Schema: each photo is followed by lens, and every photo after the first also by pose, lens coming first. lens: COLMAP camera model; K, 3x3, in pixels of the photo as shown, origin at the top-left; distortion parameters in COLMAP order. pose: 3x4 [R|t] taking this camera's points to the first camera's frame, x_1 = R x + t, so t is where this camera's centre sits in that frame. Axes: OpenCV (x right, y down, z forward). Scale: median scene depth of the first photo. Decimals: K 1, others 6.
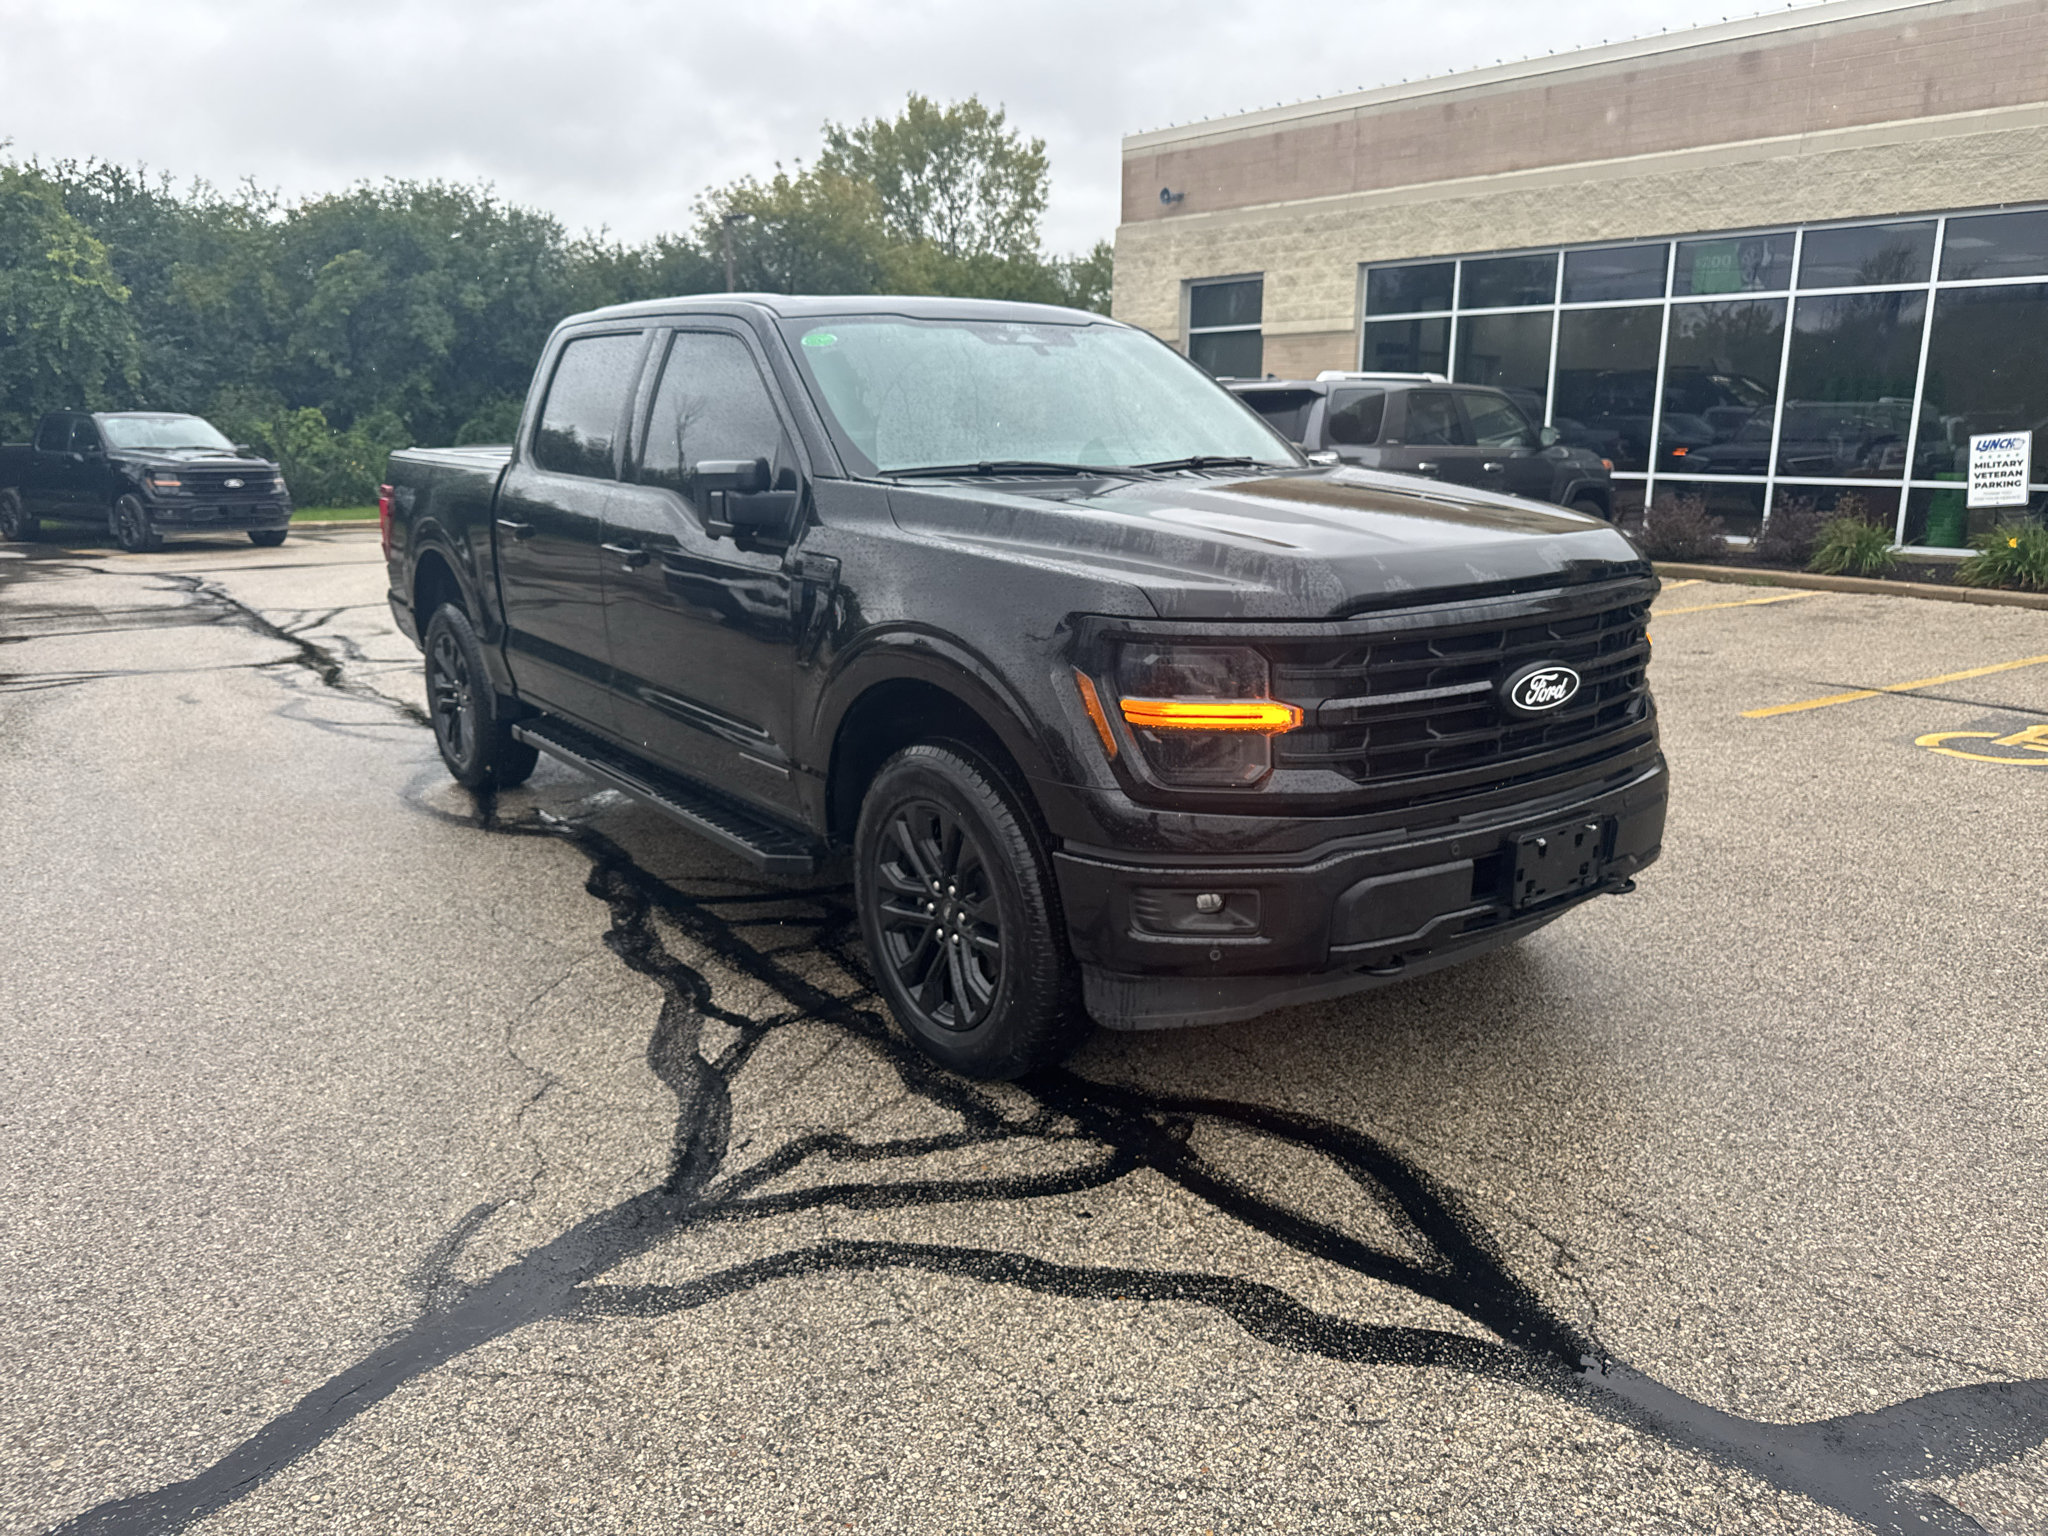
lens RADIAL K [[1460.0, 0, 1024.0], [0, 1460.0, 768.0], [0, 0, 1]] dist [0.045711, -0.058563]
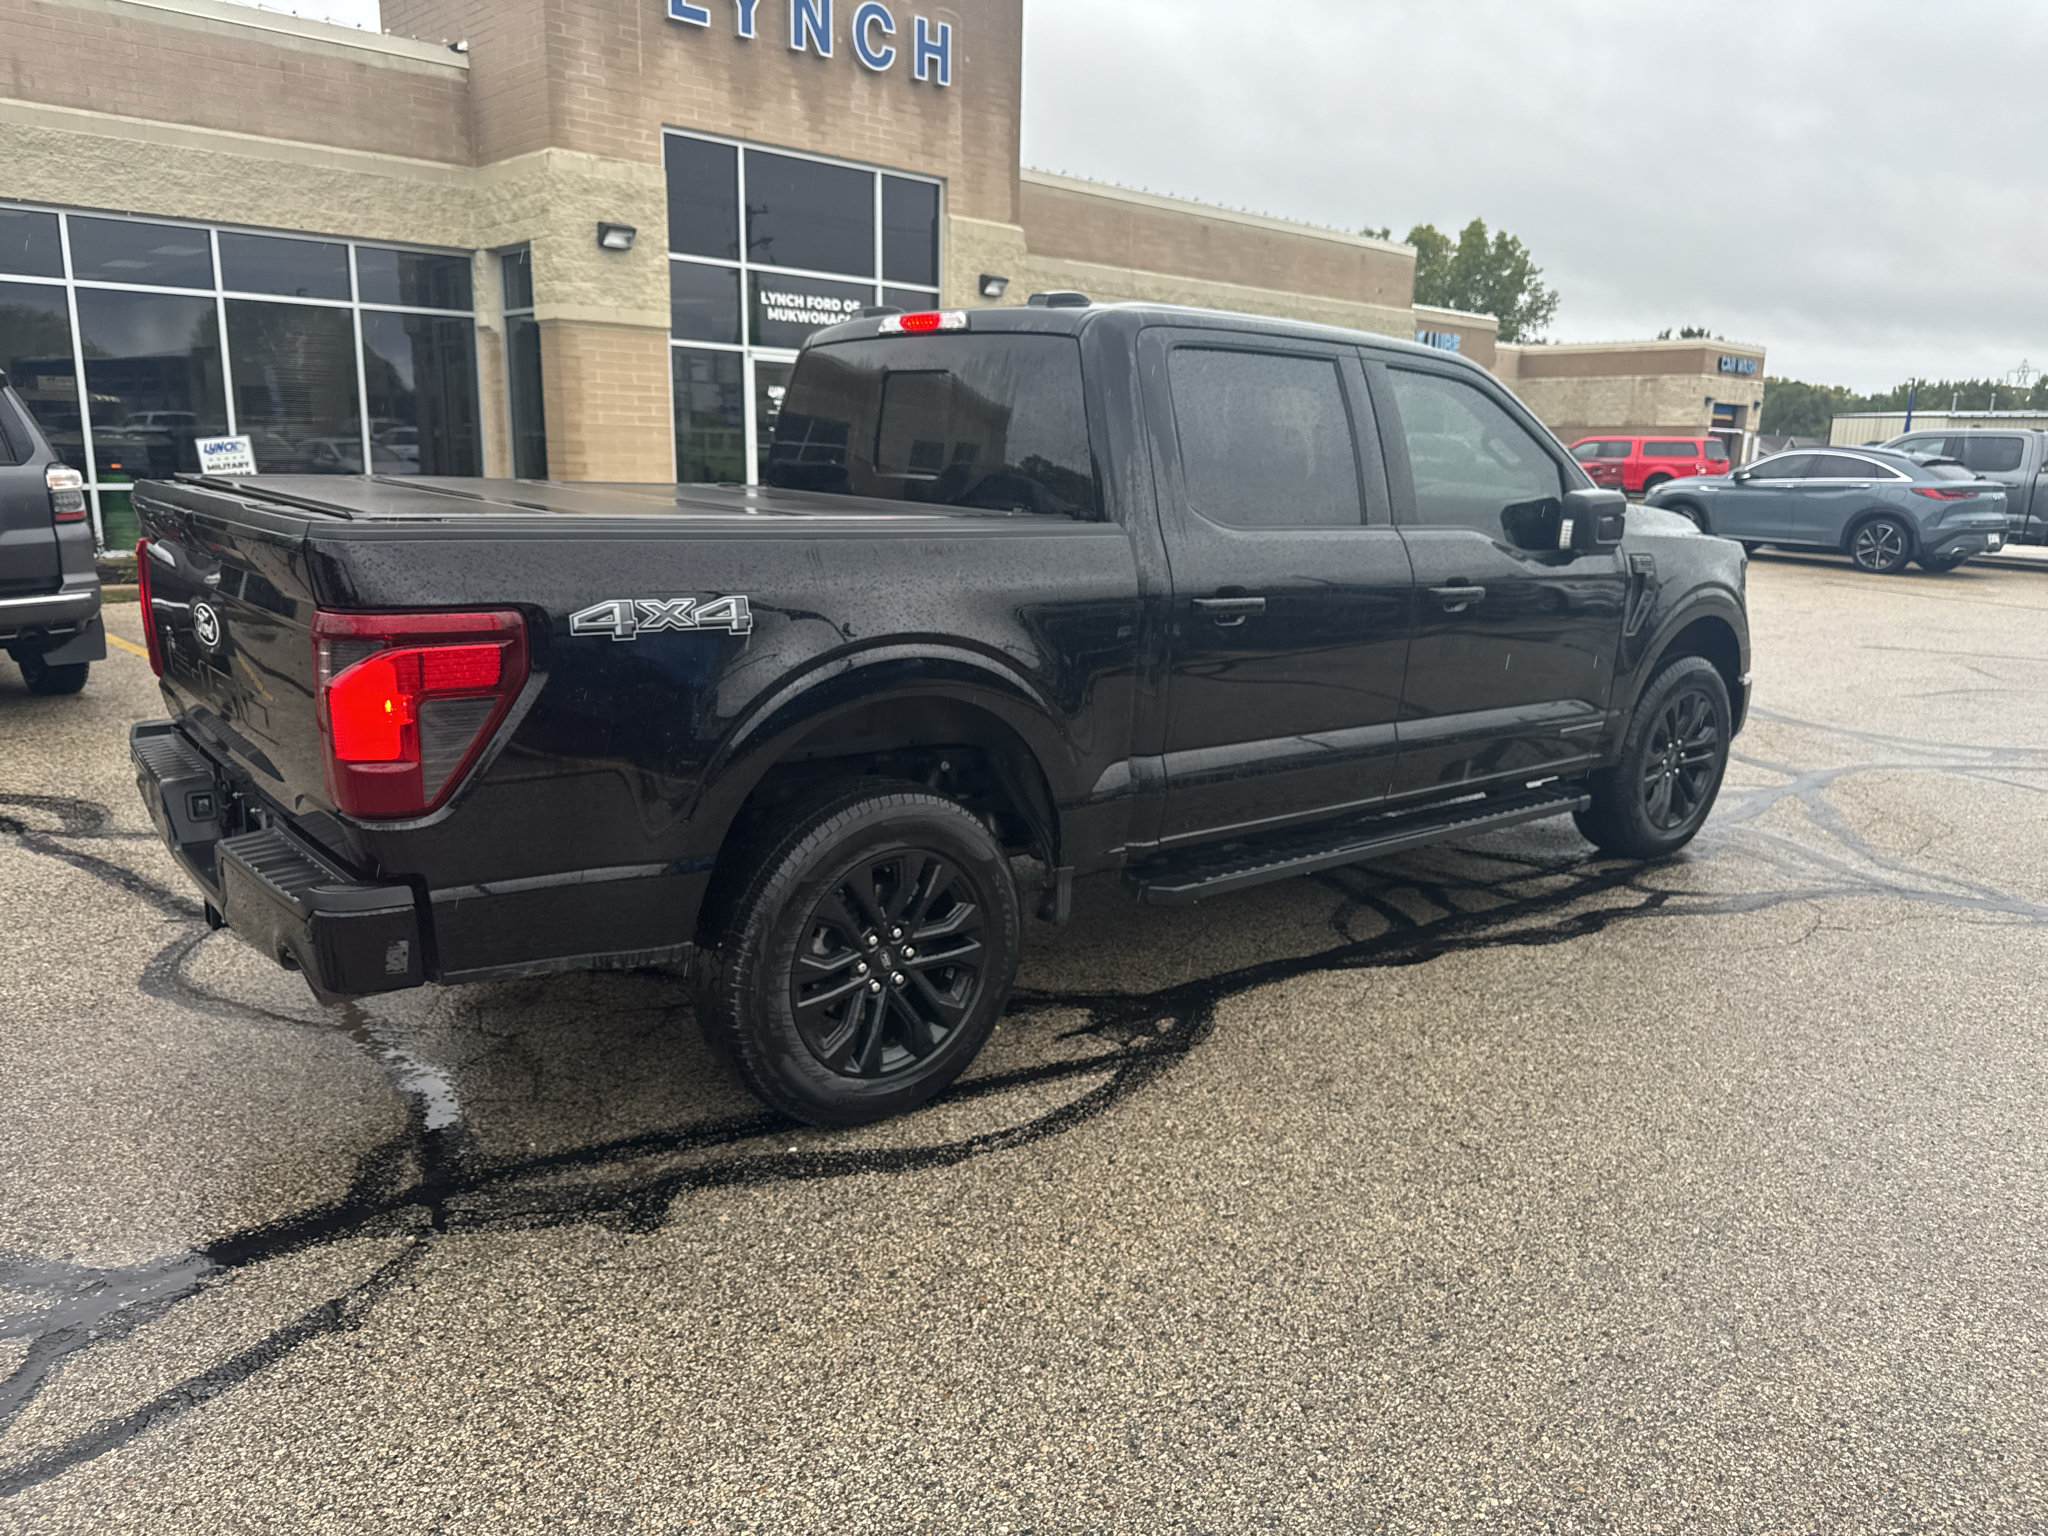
lens RADIAL K [[1434.3, 0, 1028.3], [0, 1434.3, 815.0], [0, 0, 1]] dist [-0.009754, 0.001271]
pose [[-0.033993, -0.251812, 0.967179, -0.393942], [0.203779, 0.945662, 0.253372, -0.099079], [-0.978427, 0.205703, 0.019168, 0.411623]]
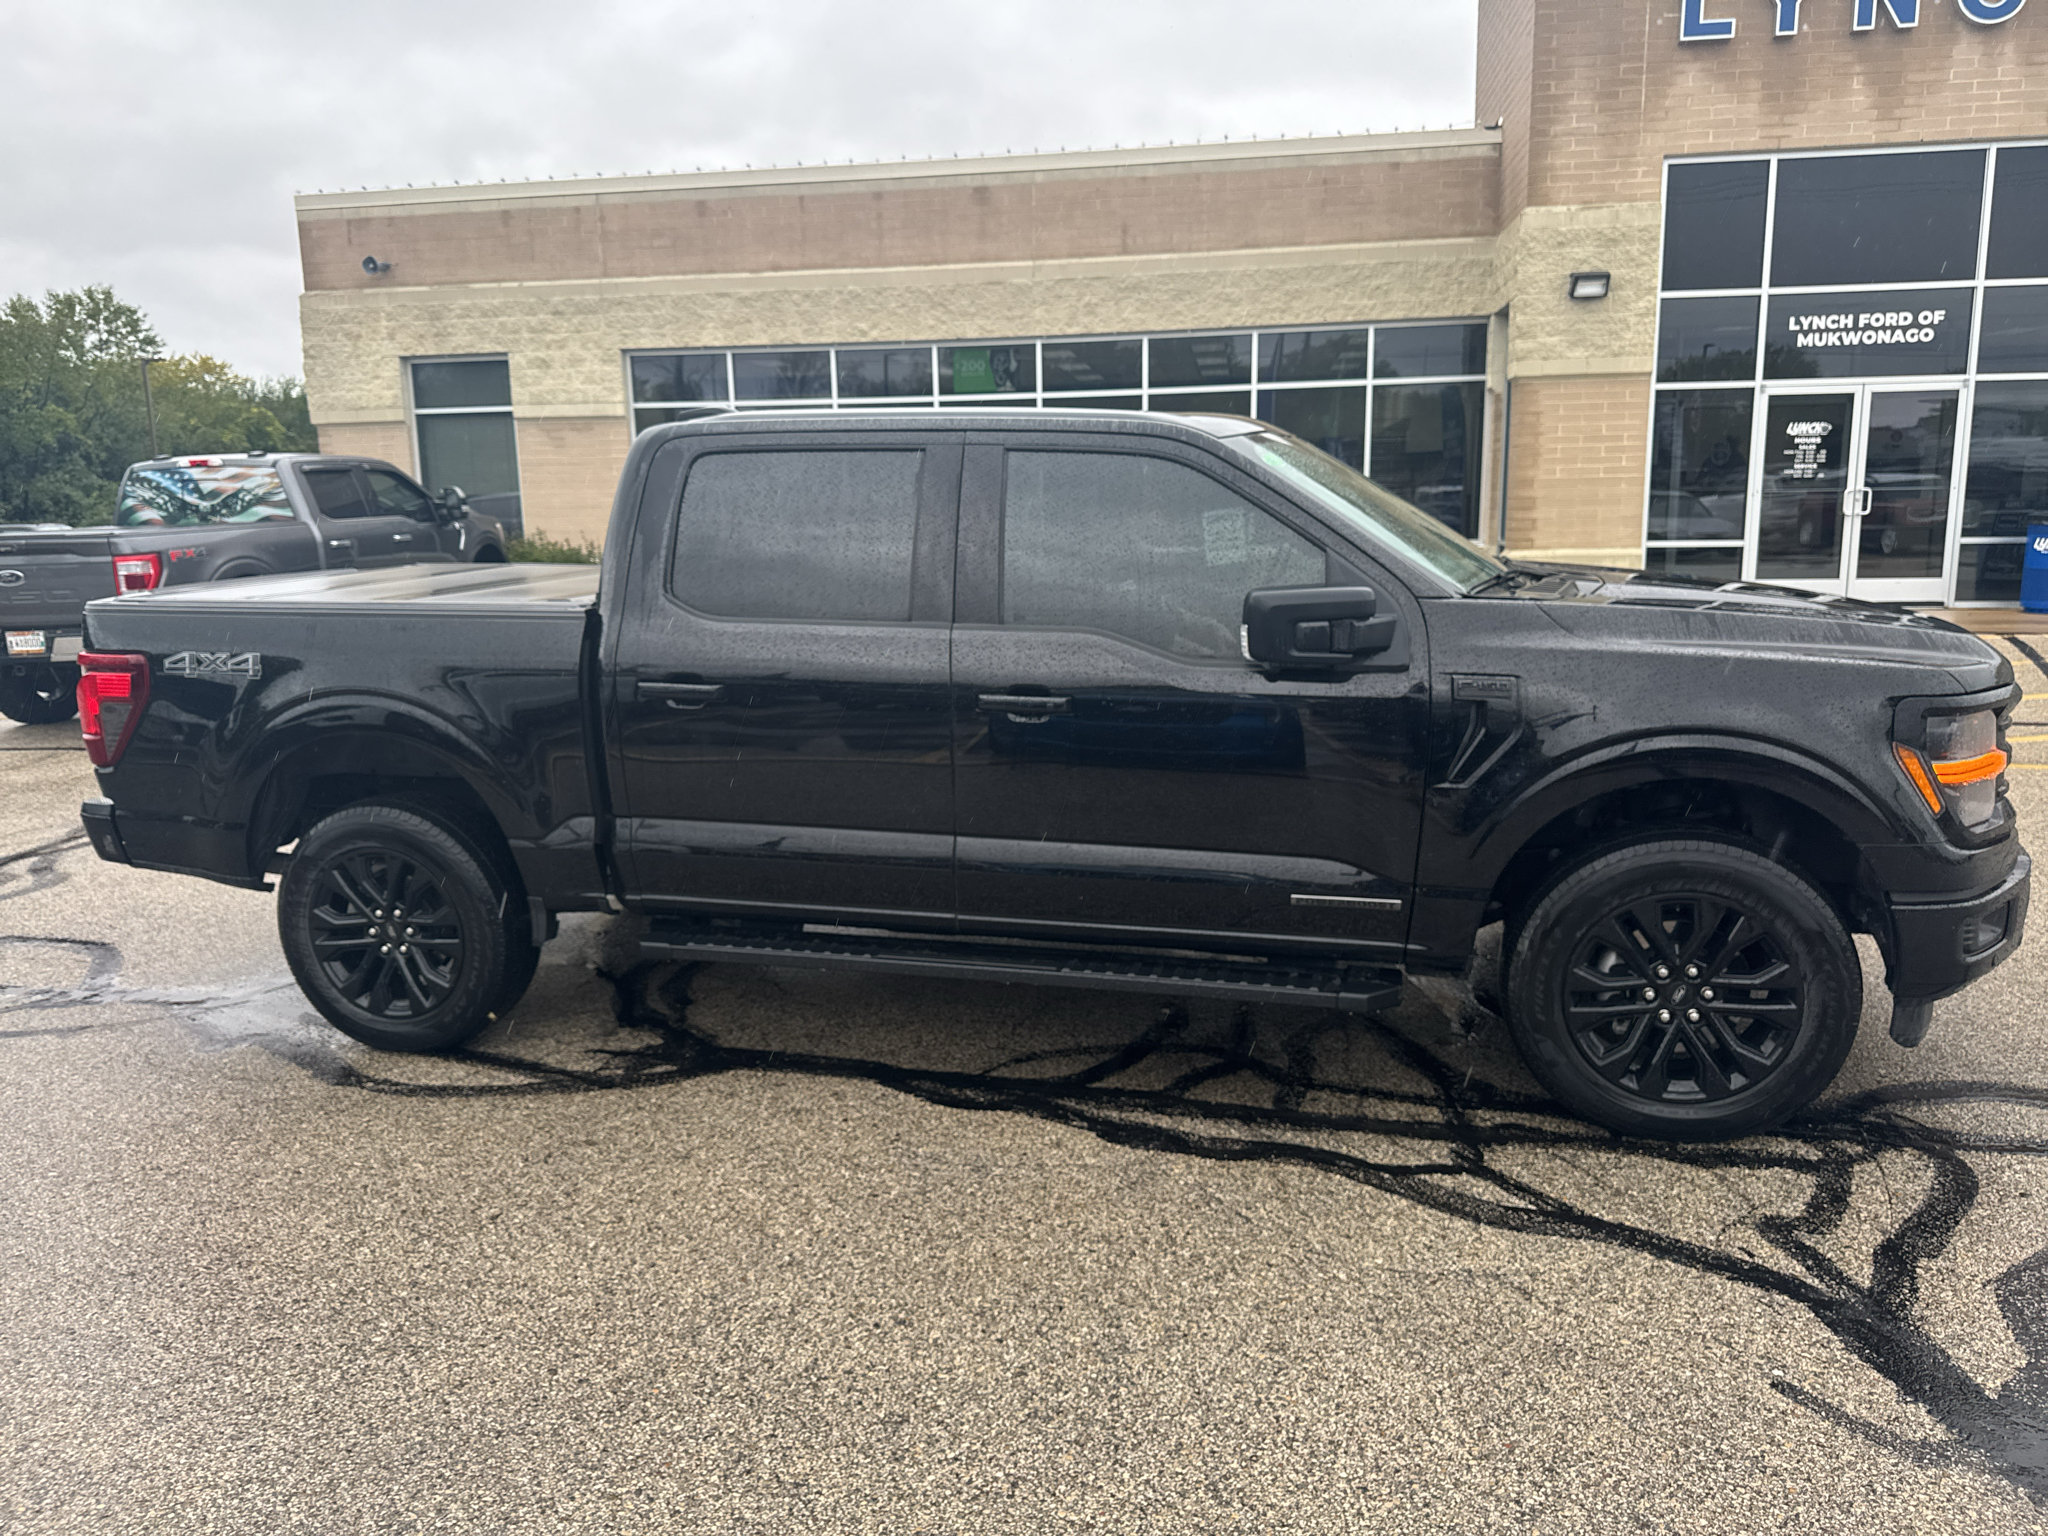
lens RADIAL K [[1460.0, 0, 1024.0], [0, 1460.0, 768.0], [0, 0, 1]] dist [0.045711, -0.058563]
pose [[0.779932, -0.136559, 0.610784, -0.256577], [0.165495, 0.986168, 0.009161, -0.037542], [-0.603587, 0.093937, 0.791744, 0.100529]]
